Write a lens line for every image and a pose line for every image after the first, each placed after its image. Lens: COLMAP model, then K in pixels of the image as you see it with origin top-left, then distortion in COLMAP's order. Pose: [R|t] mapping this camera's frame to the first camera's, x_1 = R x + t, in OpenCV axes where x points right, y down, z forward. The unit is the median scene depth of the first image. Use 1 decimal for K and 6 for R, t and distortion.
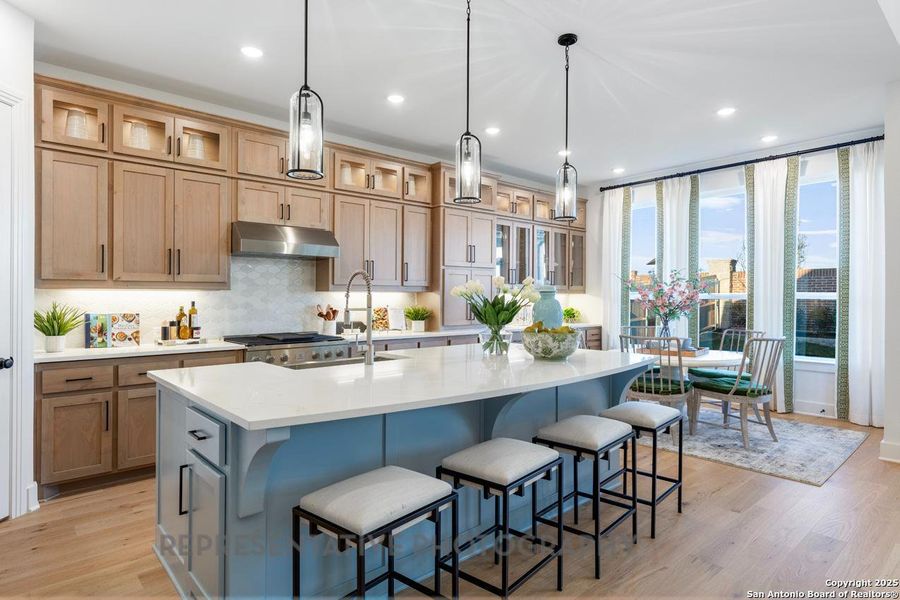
lens RADIAL K [[503.1, 0, 455.5], [0, 503.1, 302.8], [0, 0, 1]] dist [0.004123, 0.000450]
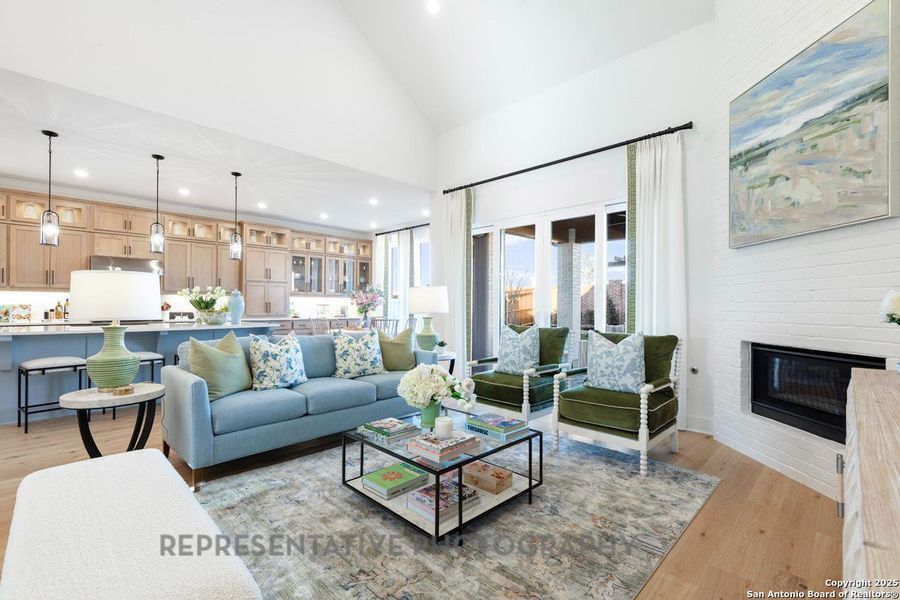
lens RADIAL K [[407.1, 0, 458.3], [0, 407.1, 303.8], [0, 0, 1]] dist [0.008673, 0.000038]
pose [[0.997093, 0.004999, 0.076026, 0.627857], [-0.003800, 0.999866, -0.015908, 0.027625], [-0.076095, 0.015572, 0.996979, -0.476650]]
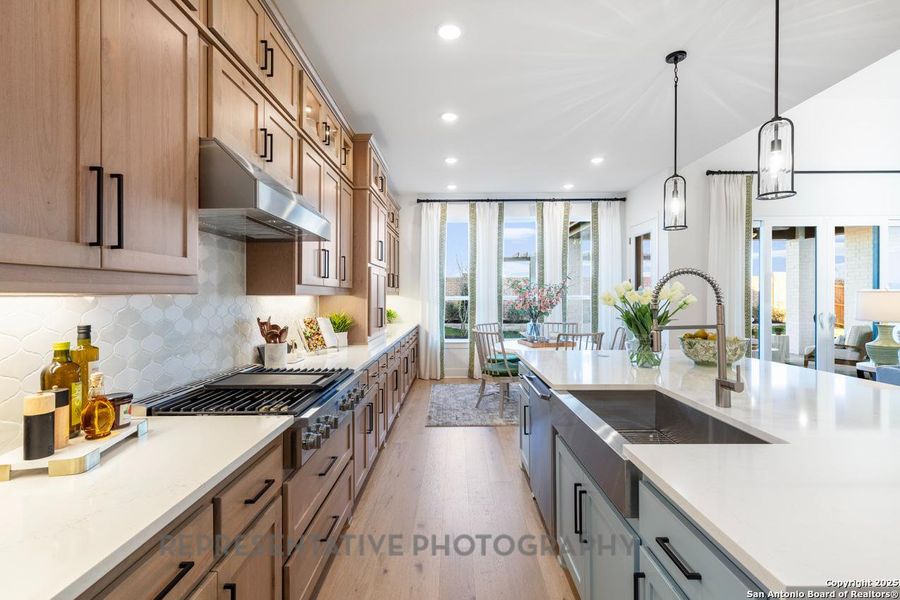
lens RADIAL K [[407.1, 0, 458.3], [0, 407.1, 303.8], [0, 0, 1]] dist [0.008673, 0.000038]
pose [[0.661531, -0.017912, 0.749704, -0.443102], [0.011904, 0.999840, 0.013384, -0.015162], [-0.749823, 0.000071, 0.661638, 0.473994]]
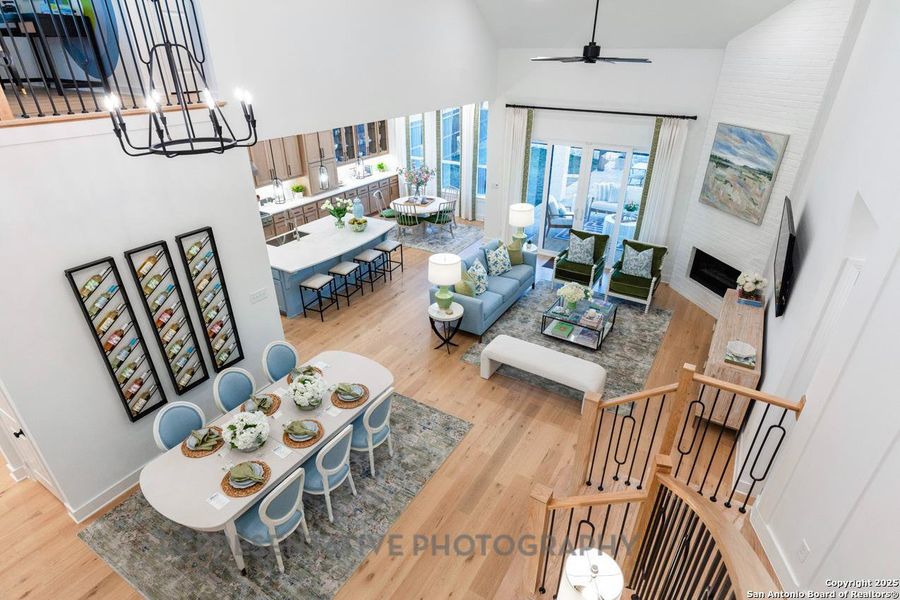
lens RADIAL K [[474.6, 0, 460.3], [0, 474.6, 312.0], [0, 0, 1]] dist [0.001793, -0.000122]
pose [[0.954078, -0.145870, 0.261642, -0.025960], [0.002193, 0.876806, 0.480839, -0.472242], [-0.299549, -0.458184, 0.836862, -1.024831]]
